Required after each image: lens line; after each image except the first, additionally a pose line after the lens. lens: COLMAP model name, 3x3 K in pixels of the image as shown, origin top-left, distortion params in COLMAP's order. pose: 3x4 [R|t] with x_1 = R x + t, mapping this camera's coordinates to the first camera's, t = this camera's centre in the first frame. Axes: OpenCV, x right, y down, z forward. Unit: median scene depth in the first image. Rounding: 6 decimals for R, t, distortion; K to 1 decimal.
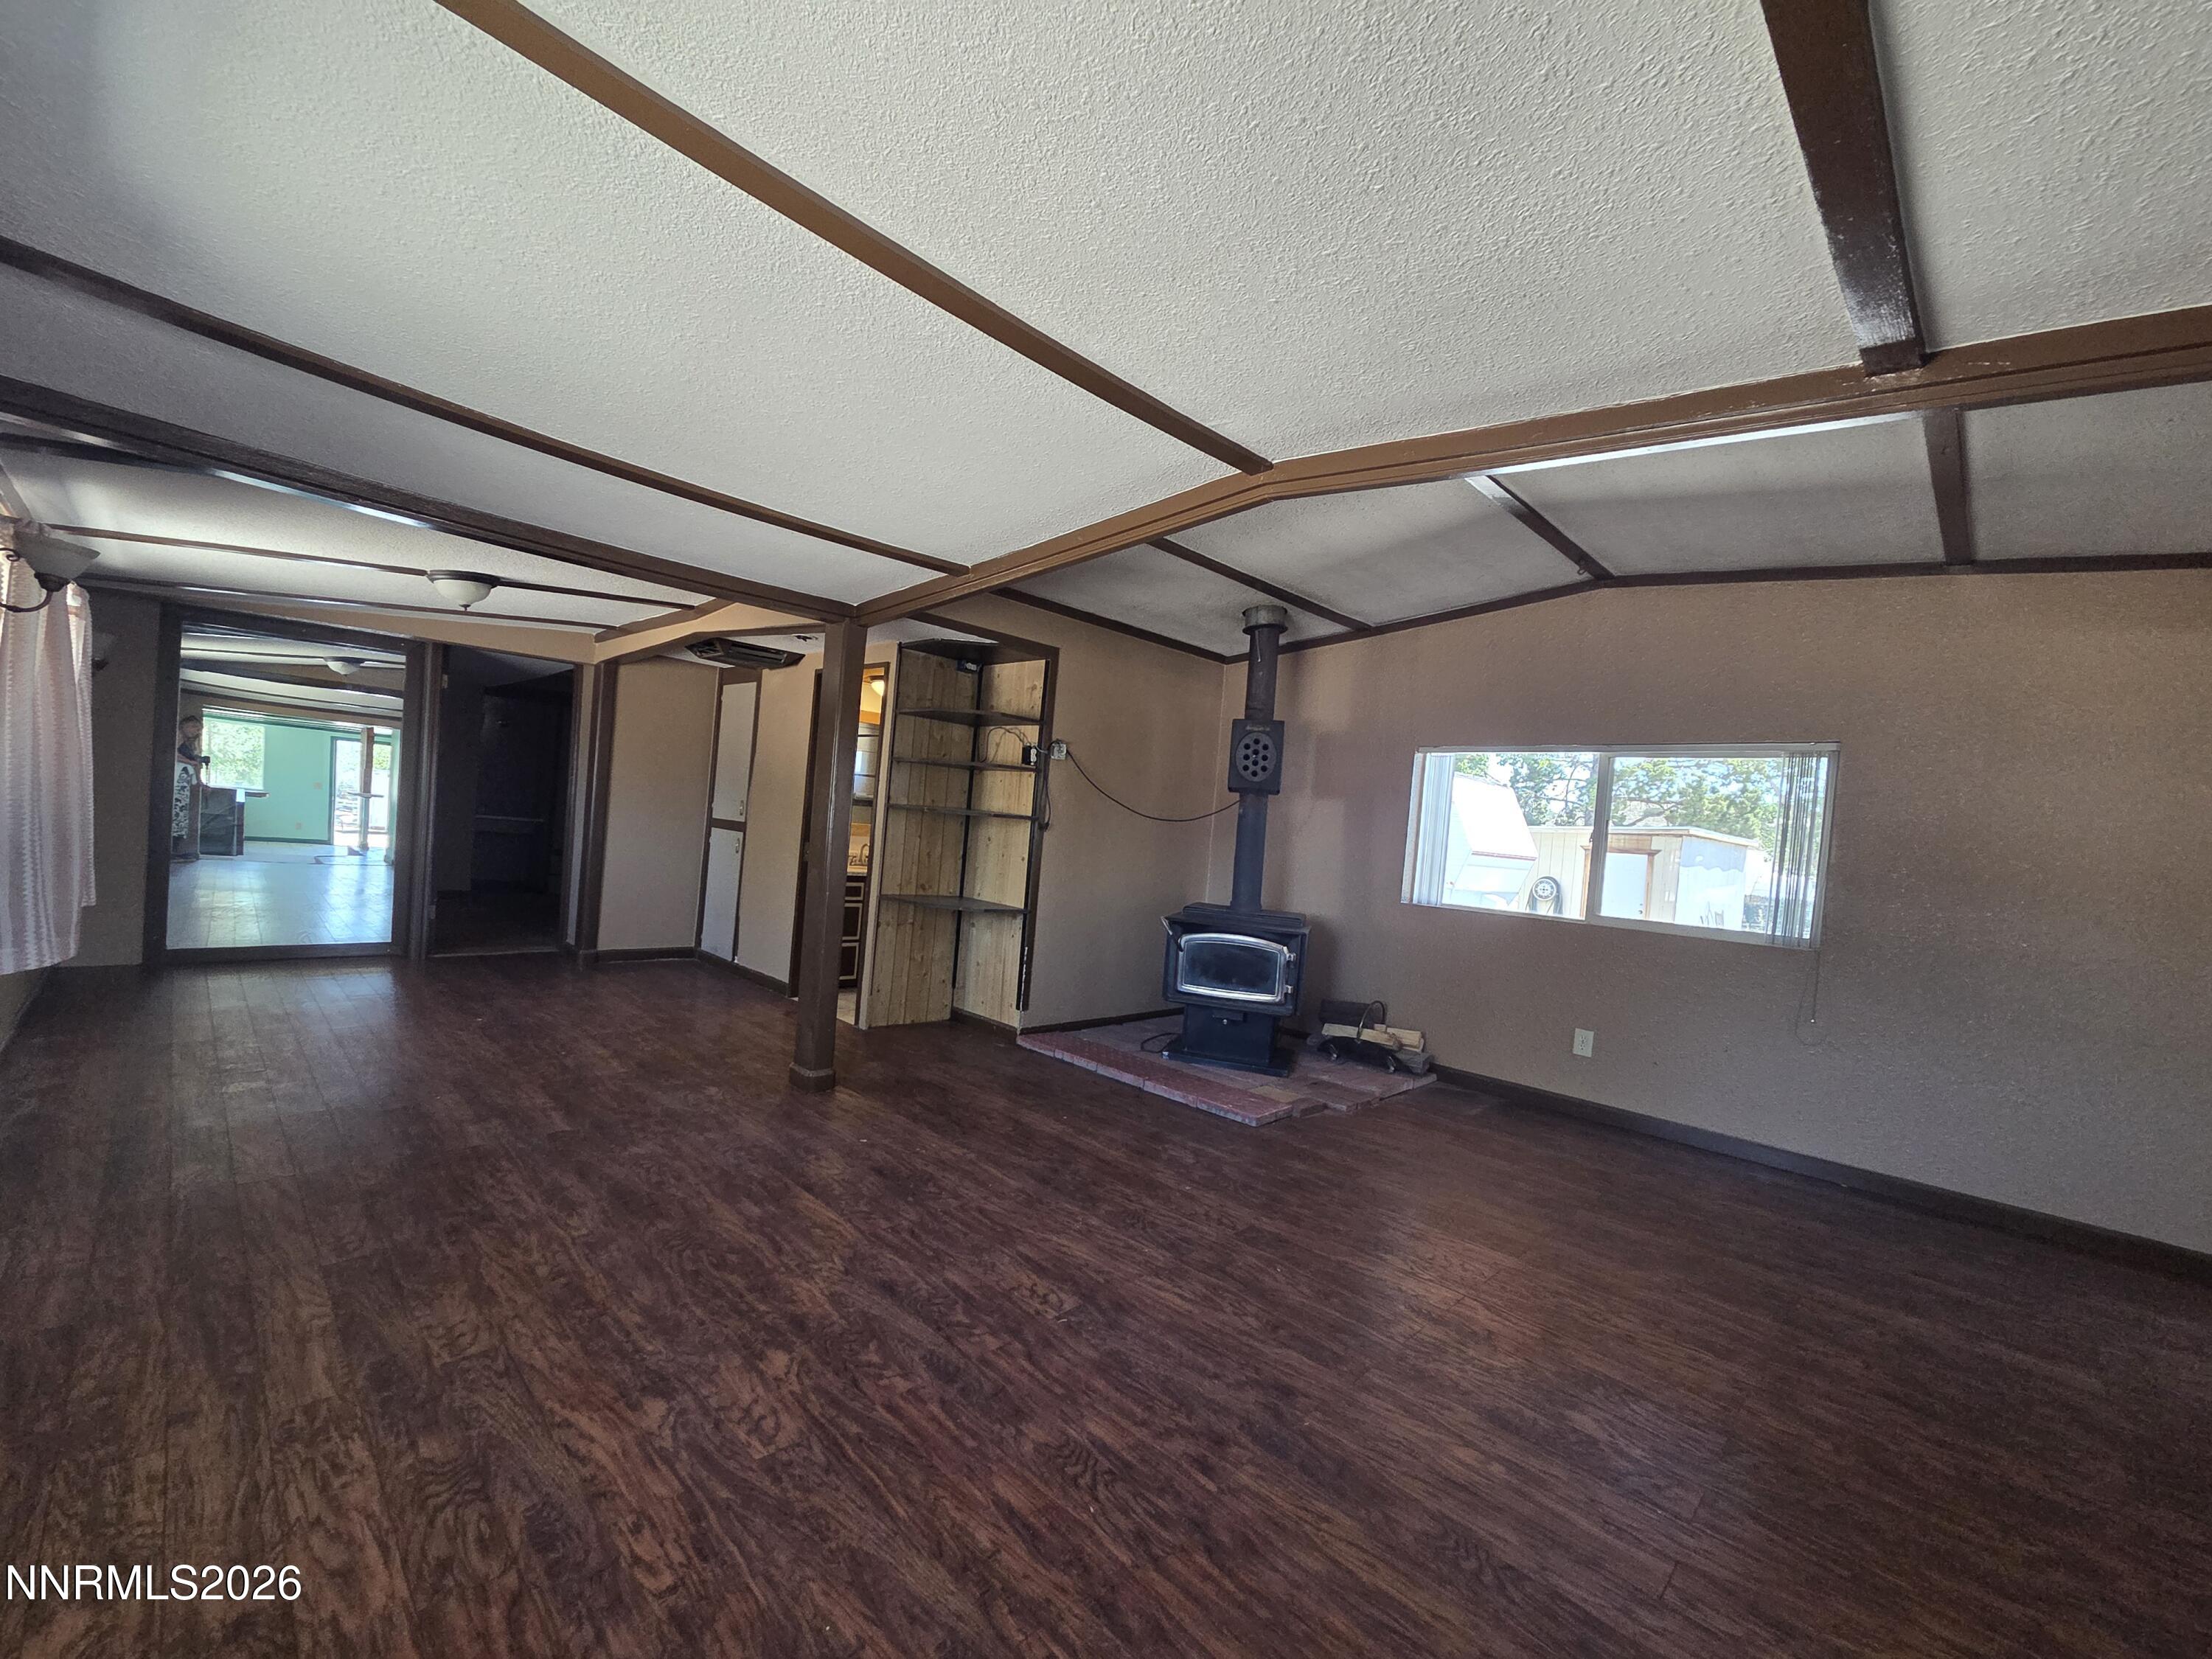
lens RADIAL K [[910.9, 0, 1081.7], [0, 910.9, 831.4], [0, 0, 1]] dist [0.001442, 0.003018]
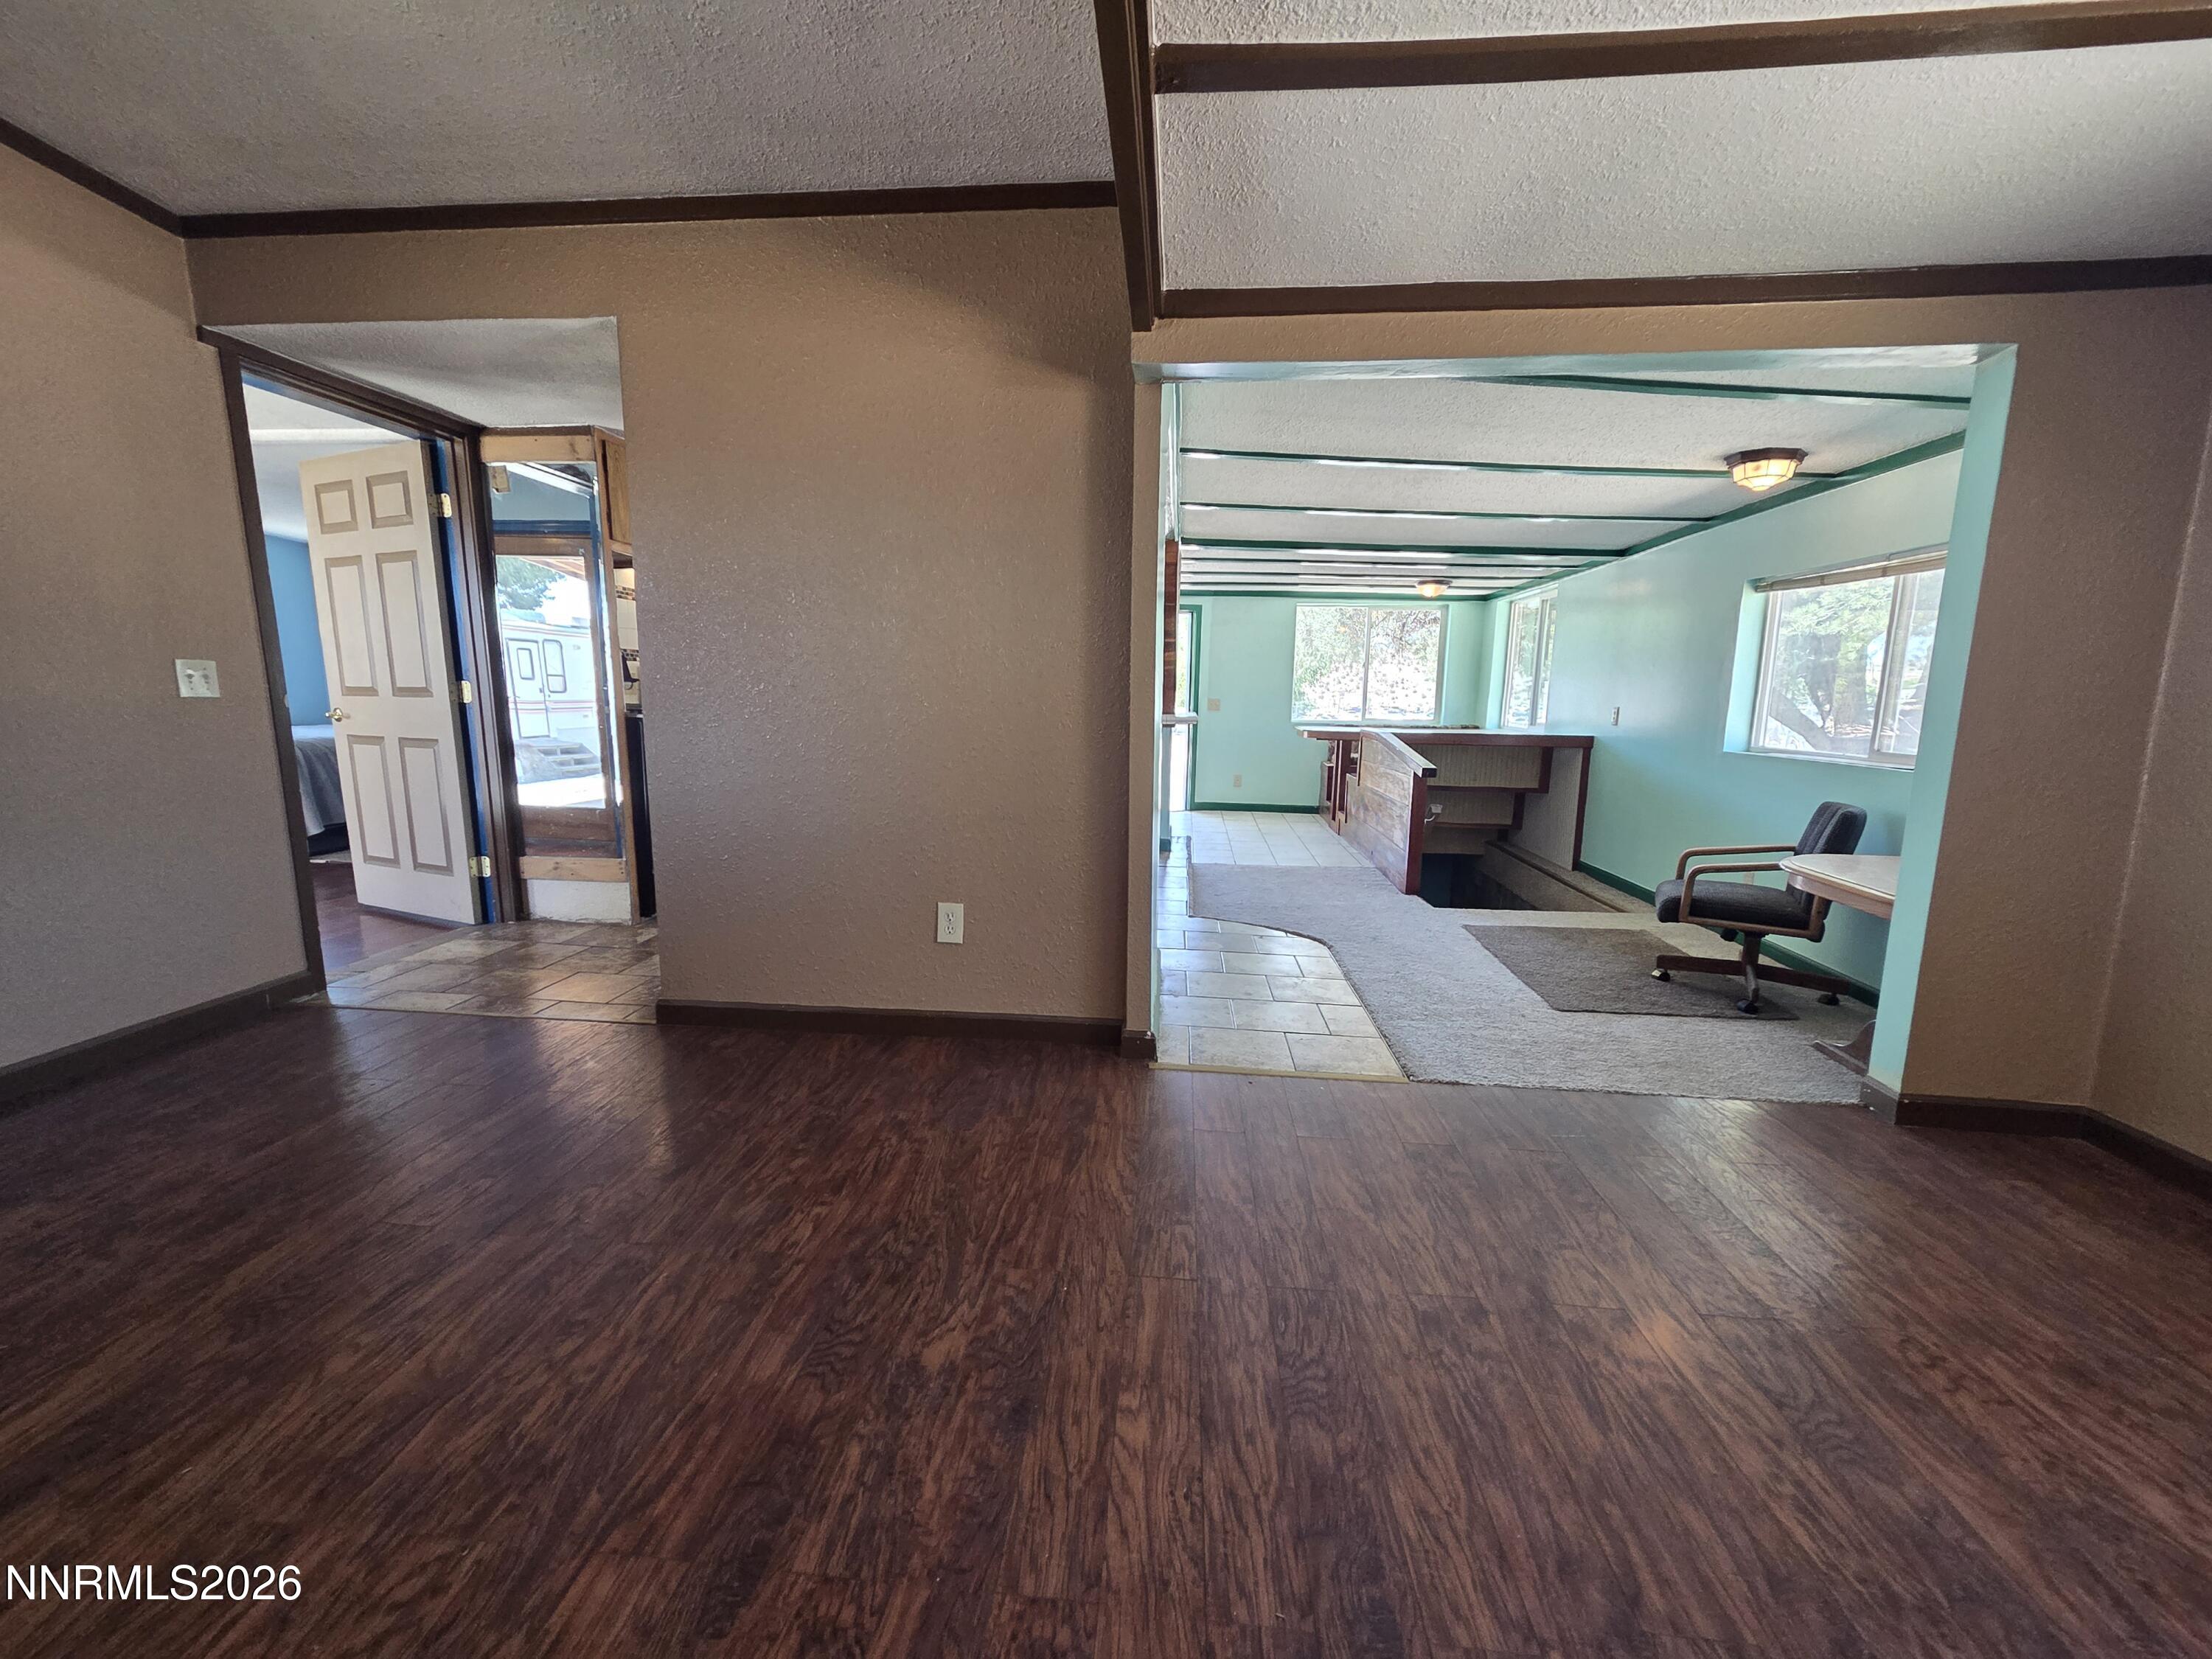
lens RADIAL K [[909.1, 0, 1097.5], [0, 909.1, 846.7], [0, 0, 1]] dist [0.000273, -0.000162]
pose [[-0.634248, -0.216416, 0.742222, 0.002964], [-0.054371, 0.970132, 0.236407, 0.027360], [-0.771216, 0.109585, -0.627070, 0.555465]]
